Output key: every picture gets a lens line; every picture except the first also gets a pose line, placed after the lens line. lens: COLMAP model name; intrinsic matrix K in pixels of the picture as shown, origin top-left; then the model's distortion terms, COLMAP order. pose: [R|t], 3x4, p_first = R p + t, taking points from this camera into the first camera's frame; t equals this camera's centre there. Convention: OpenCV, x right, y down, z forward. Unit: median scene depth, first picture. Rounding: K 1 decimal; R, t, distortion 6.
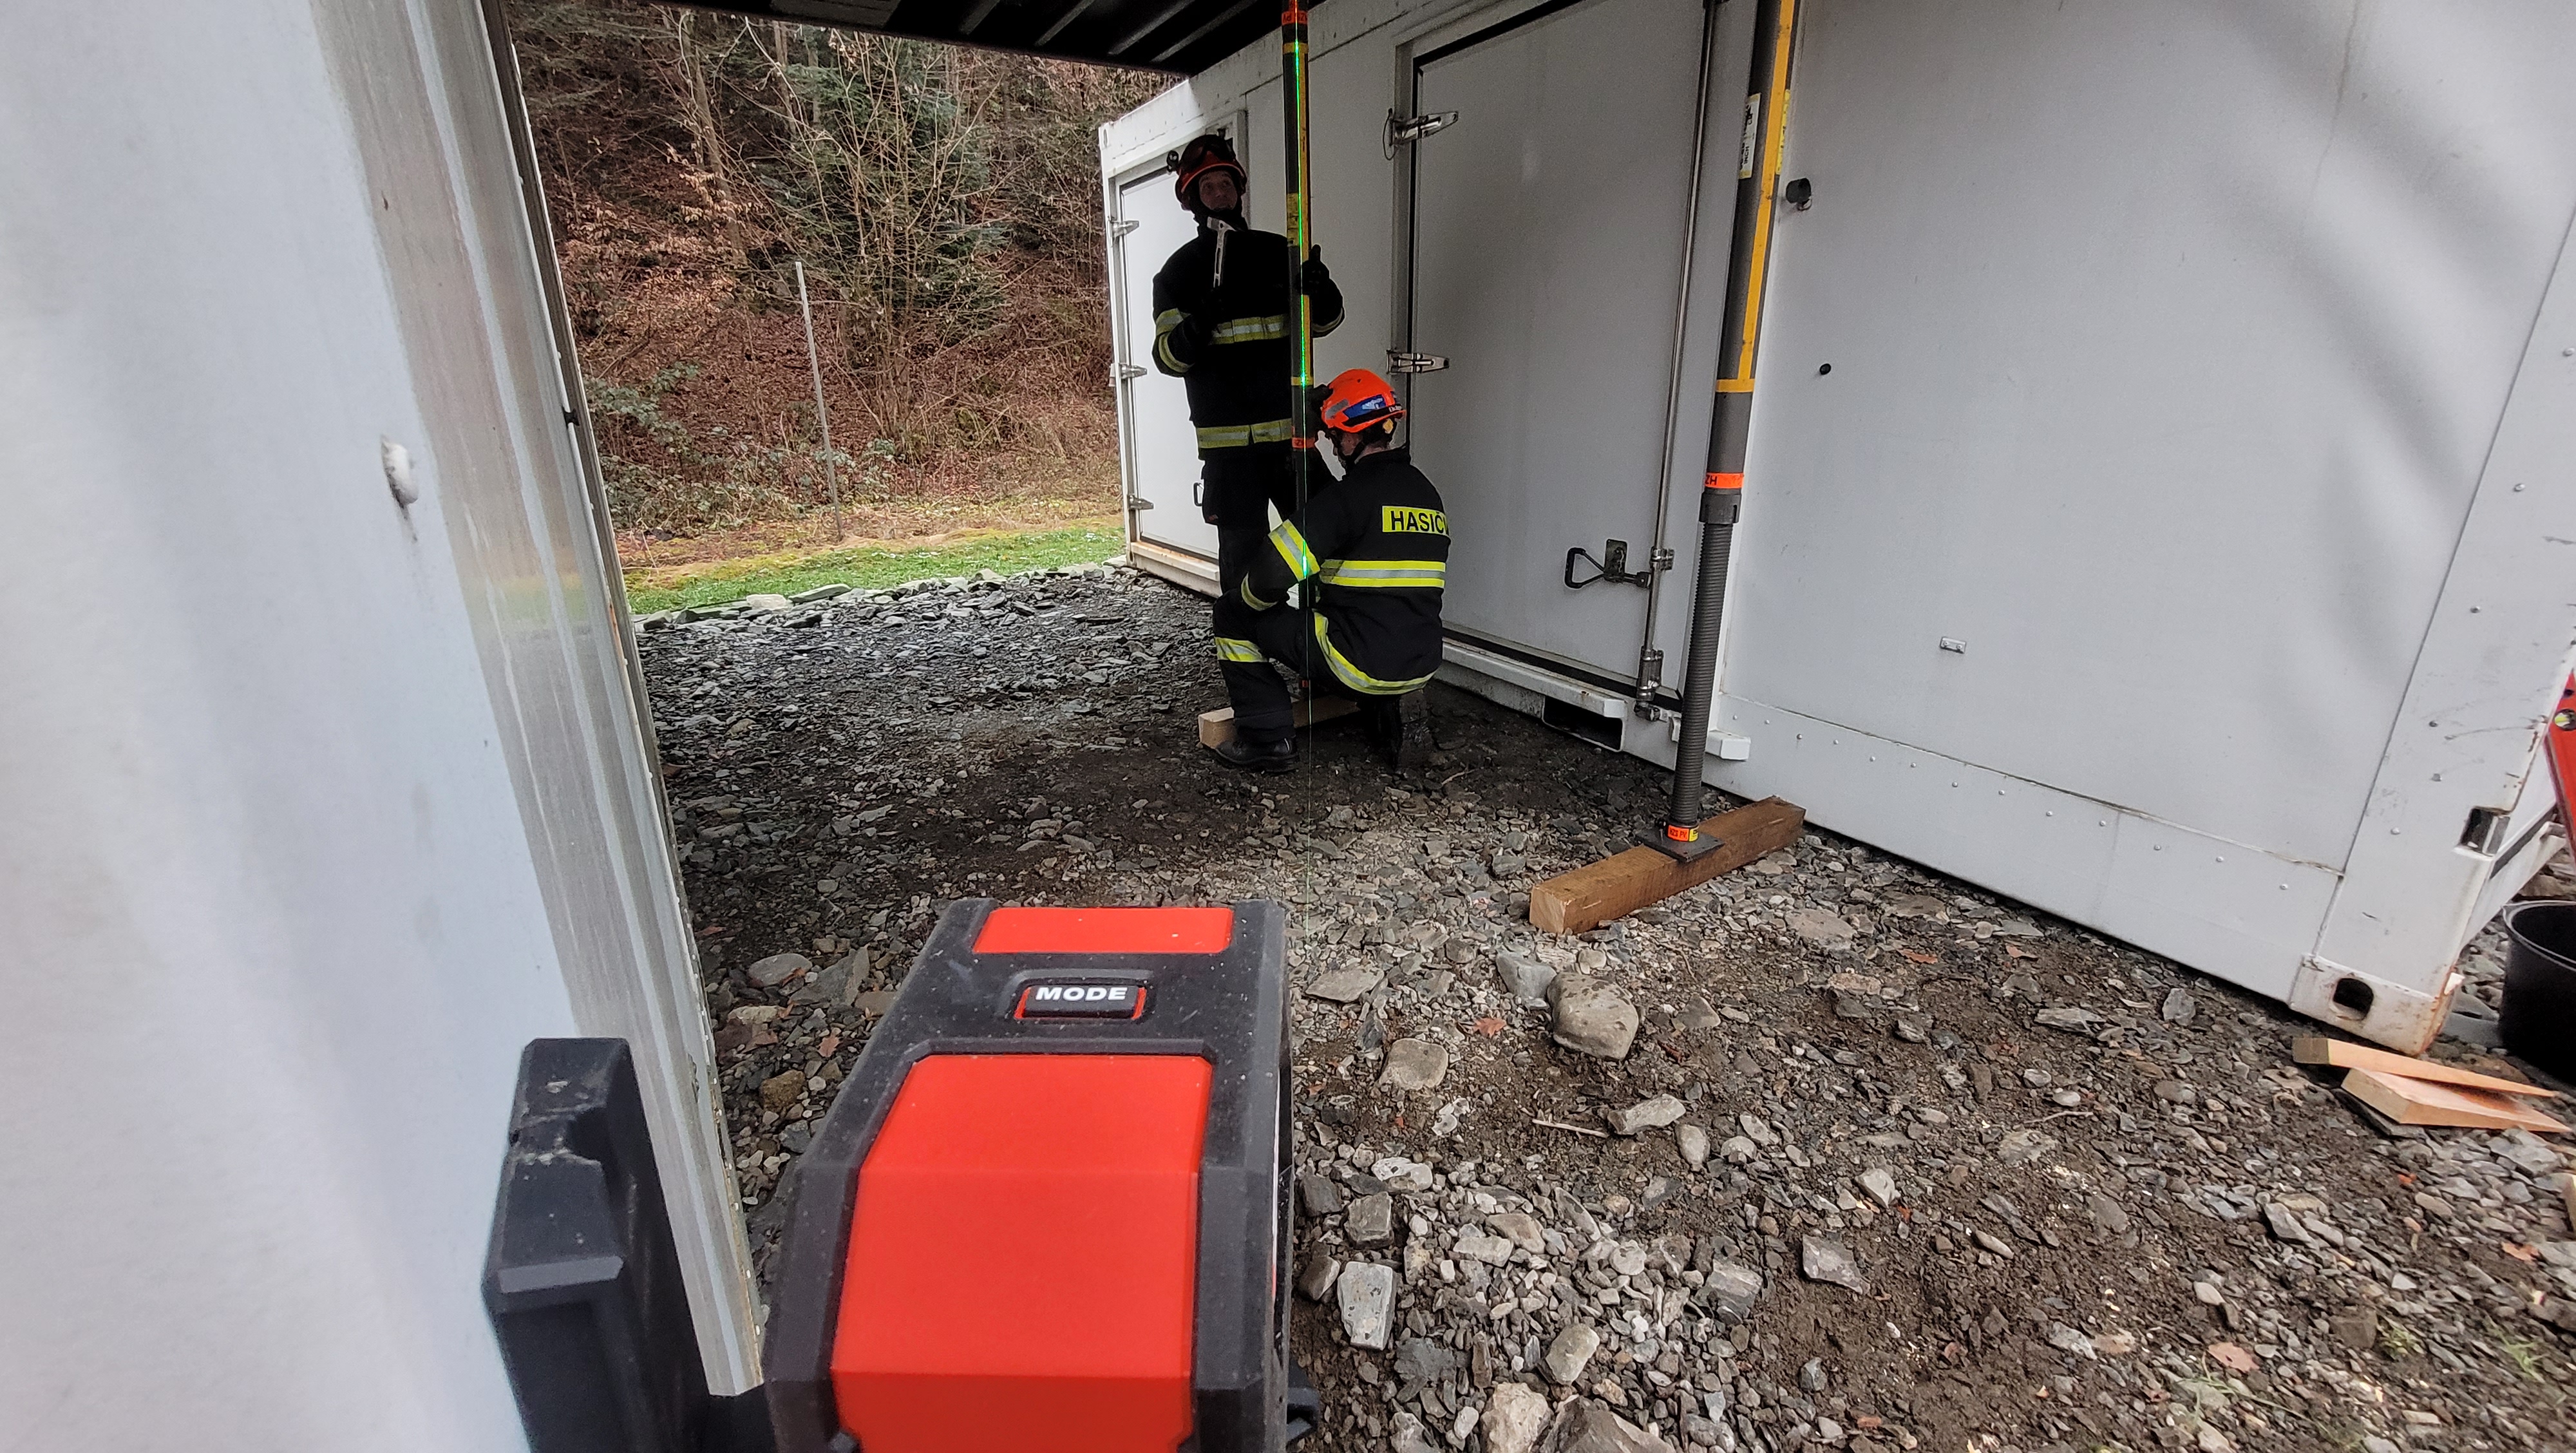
lens RADIAL K [[963.6, 0, 1292.8], [0, 963.6, 716.3], [0, 0, 1]] dist [0.012852, 0.000181]
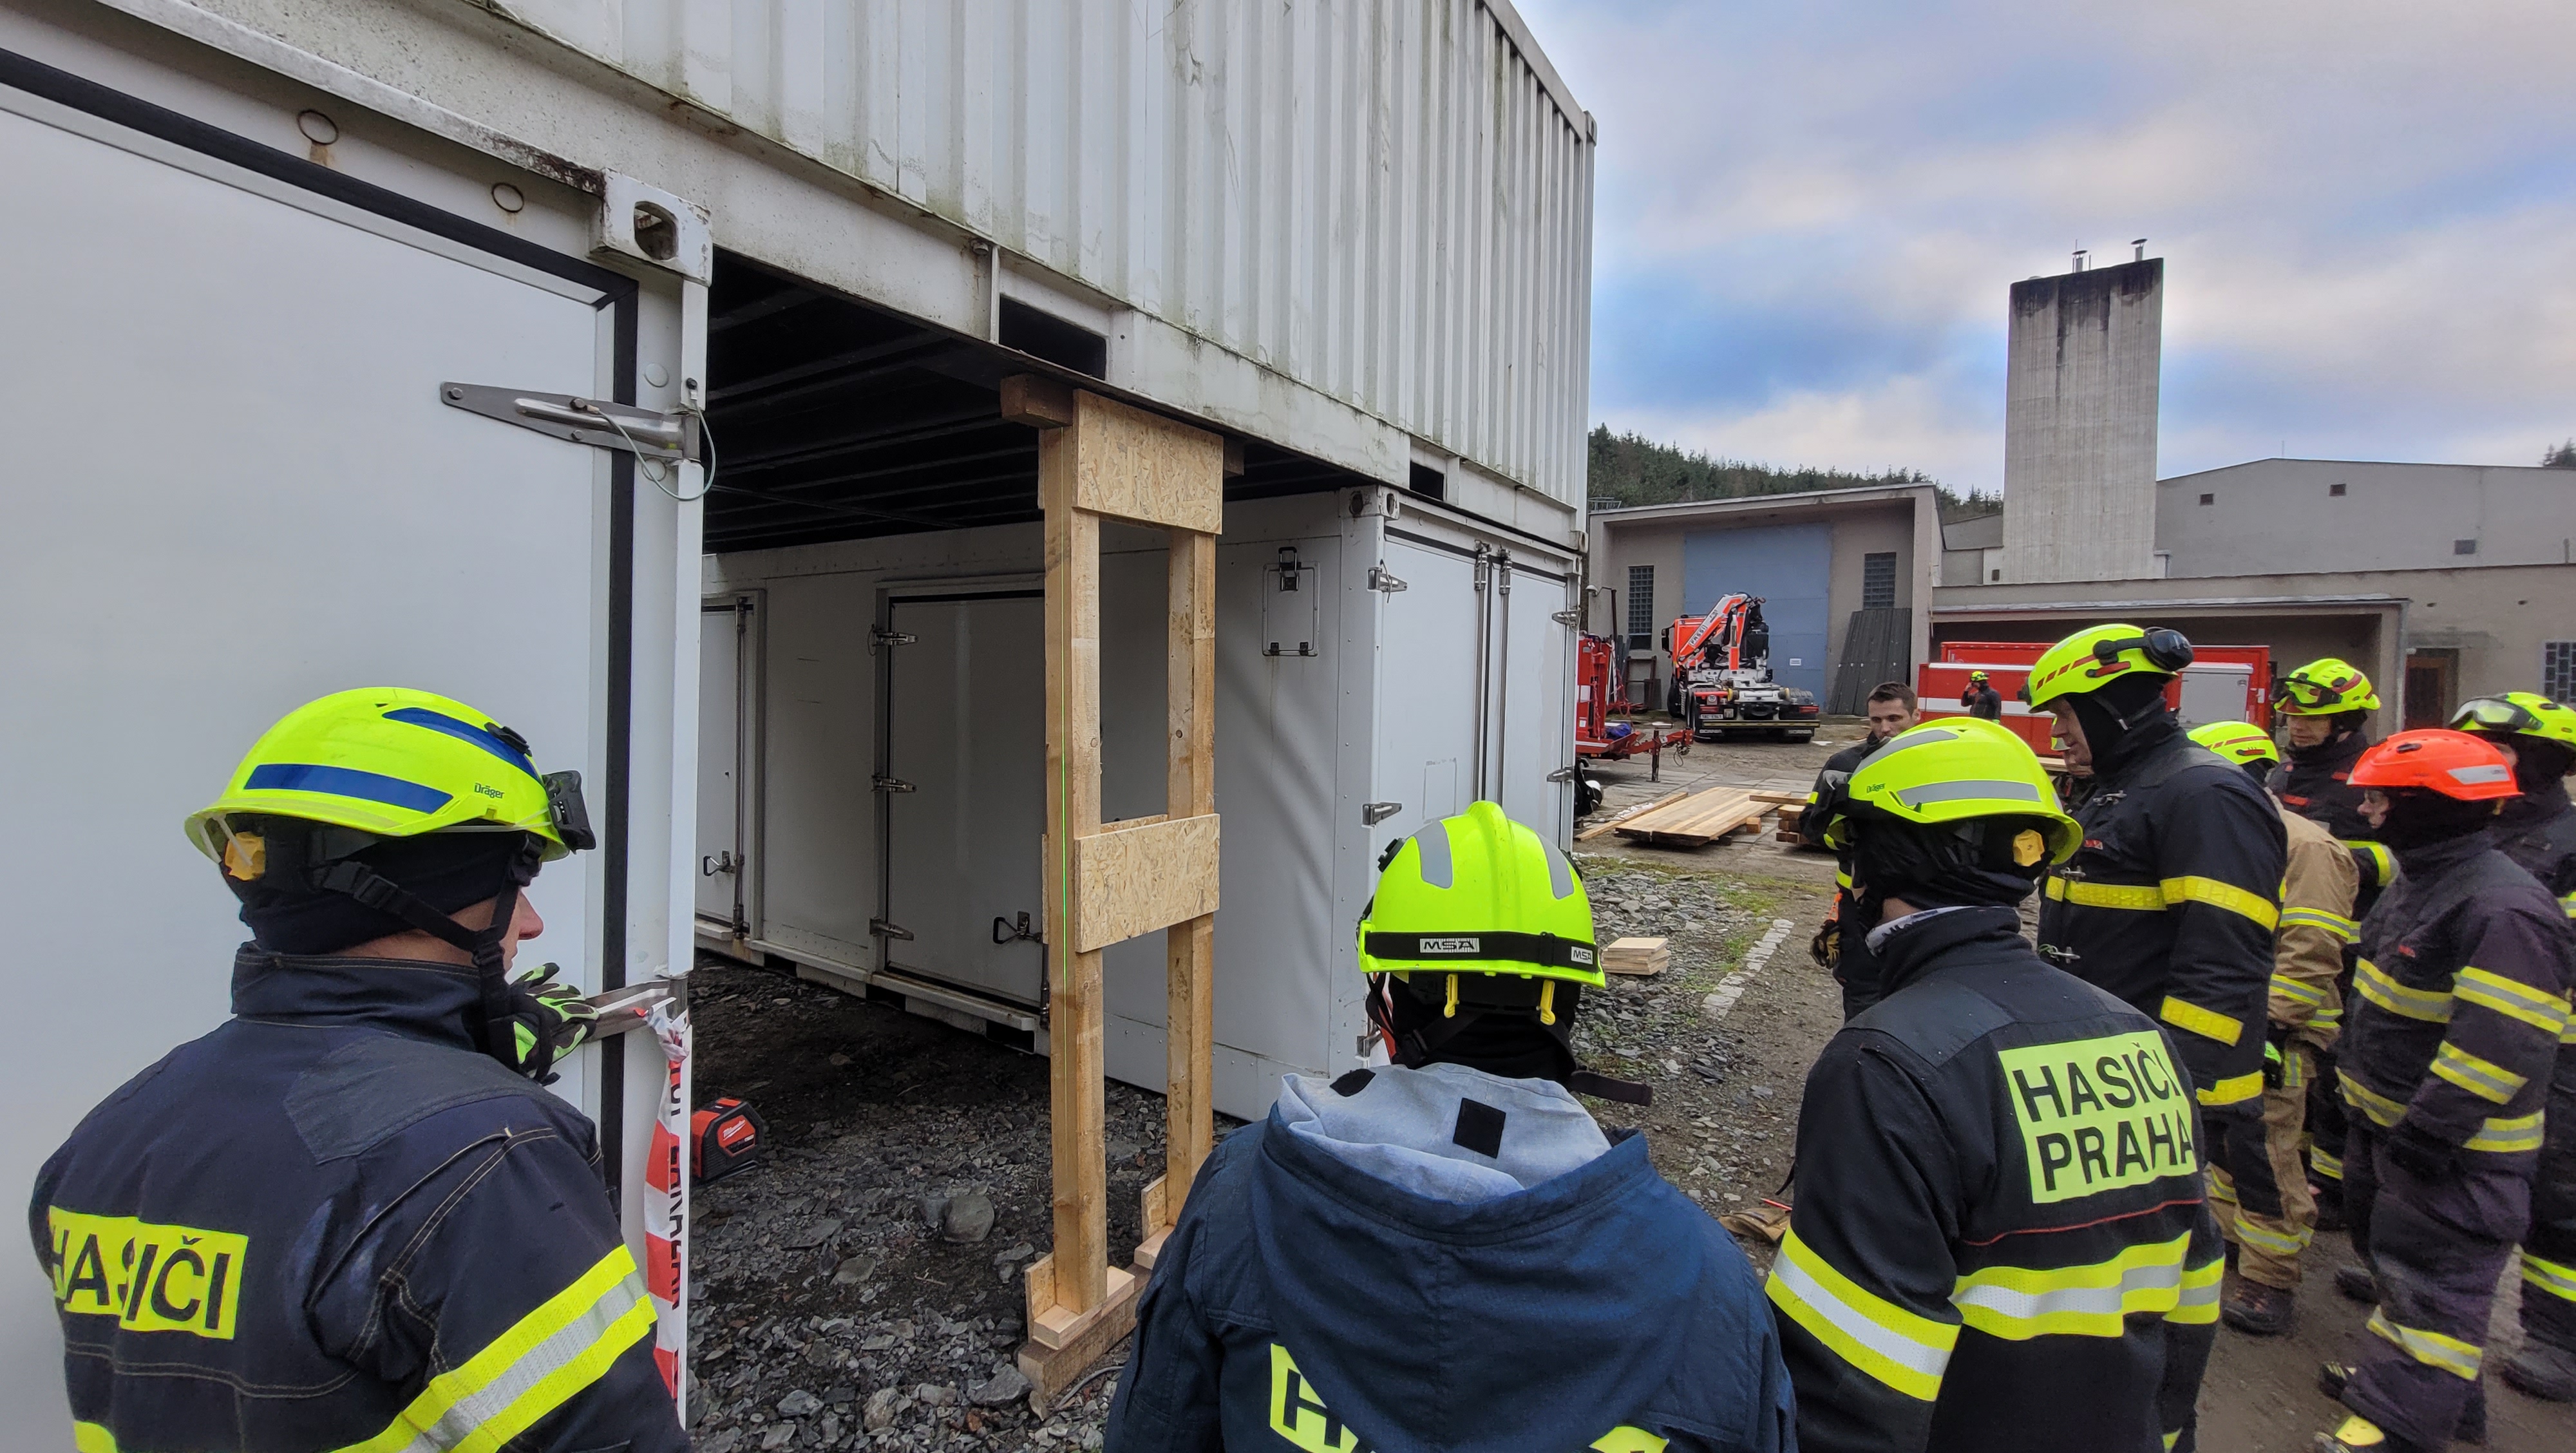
lens RADIAL K [[963.6, 0, 1277.0], [0, 963.6, 724.2], [0, 0, 1]] dist [0.012852, 0.000181]
pose [[0.901306, 0.018171, 0.432801, 0.027206], [0.107116, 0.958743, -0.263322, -0.021746], [-0.419730, 0.283694, 0.862174, -0.700405]]
